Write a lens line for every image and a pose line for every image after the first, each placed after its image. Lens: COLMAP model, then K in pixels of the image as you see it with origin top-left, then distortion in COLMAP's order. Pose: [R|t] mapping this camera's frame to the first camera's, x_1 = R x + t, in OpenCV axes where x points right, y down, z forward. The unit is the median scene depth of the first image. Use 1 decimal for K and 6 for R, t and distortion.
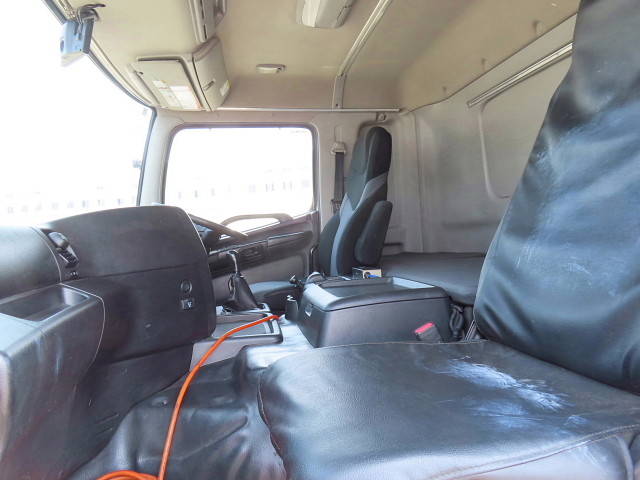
lens RADIAL K [[452.5, 0, 321.7], [0, 452.5, 240.8], [0, 0, 1]] dist [-0.010259, 0.004156]
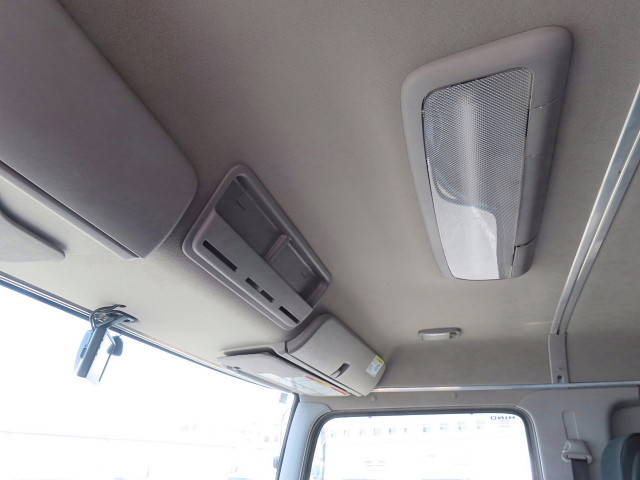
lens RADIAL K [[452.5, 0, 319.0], [0, 452.5, 241.7], [0, 0, 1]] dist [-0.010259, 0.004156]
pose [[0.864475, -0.161094, -0.476163, 0.078494], [-0.083771, 0.887843, -0.452458, -0.168564], [0.495646, 0.431027, 0.754023, 0.304406]]
